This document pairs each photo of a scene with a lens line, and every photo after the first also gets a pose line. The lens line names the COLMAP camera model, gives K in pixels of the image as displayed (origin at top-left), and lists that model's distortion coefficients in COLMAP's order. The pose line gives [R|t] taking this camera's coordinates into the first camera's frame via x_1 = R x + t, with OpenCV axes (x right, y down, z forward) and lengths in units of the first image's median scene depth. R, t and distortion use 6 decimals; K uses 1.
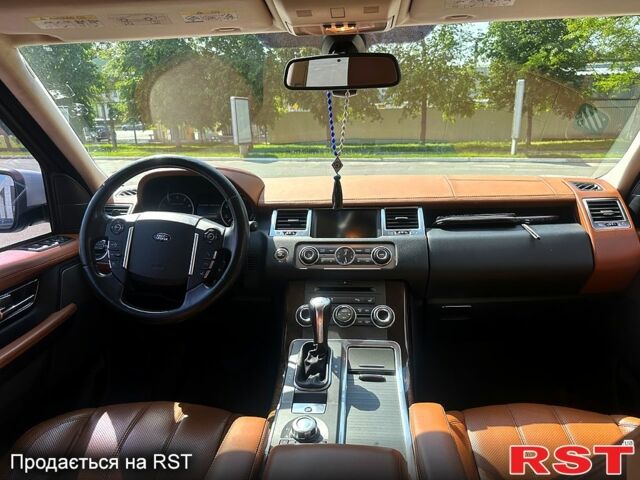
lens RADIAL K [[491.6, 0, 310.6], [0, 491.6, 237.3], [0, 0, 1]] dist [0.084592, -0.126797]
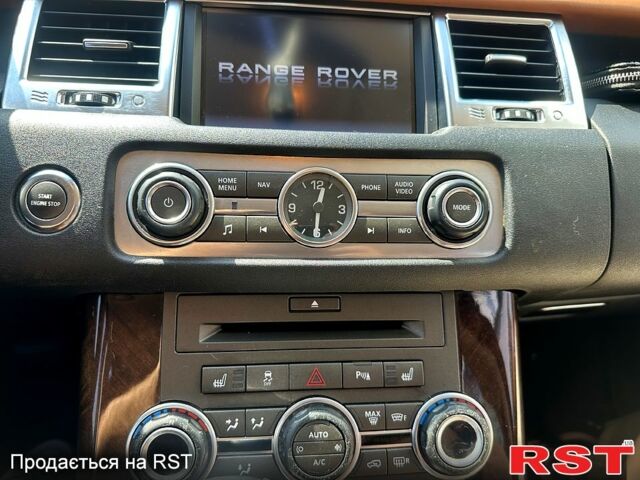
lens RADIAL K [[491.6, 0, 310.6], [0, 491.6, 237.3], [0, 0, 1]] dist [0.084592, -0.126797]
pose [[0.972526, -0.026450, 0.231288, 0.006528], [-0.048775, 0.948321, 0.313542, -0.026777], [-0.227628, -0.316209, 0.920976, 0.753816]]
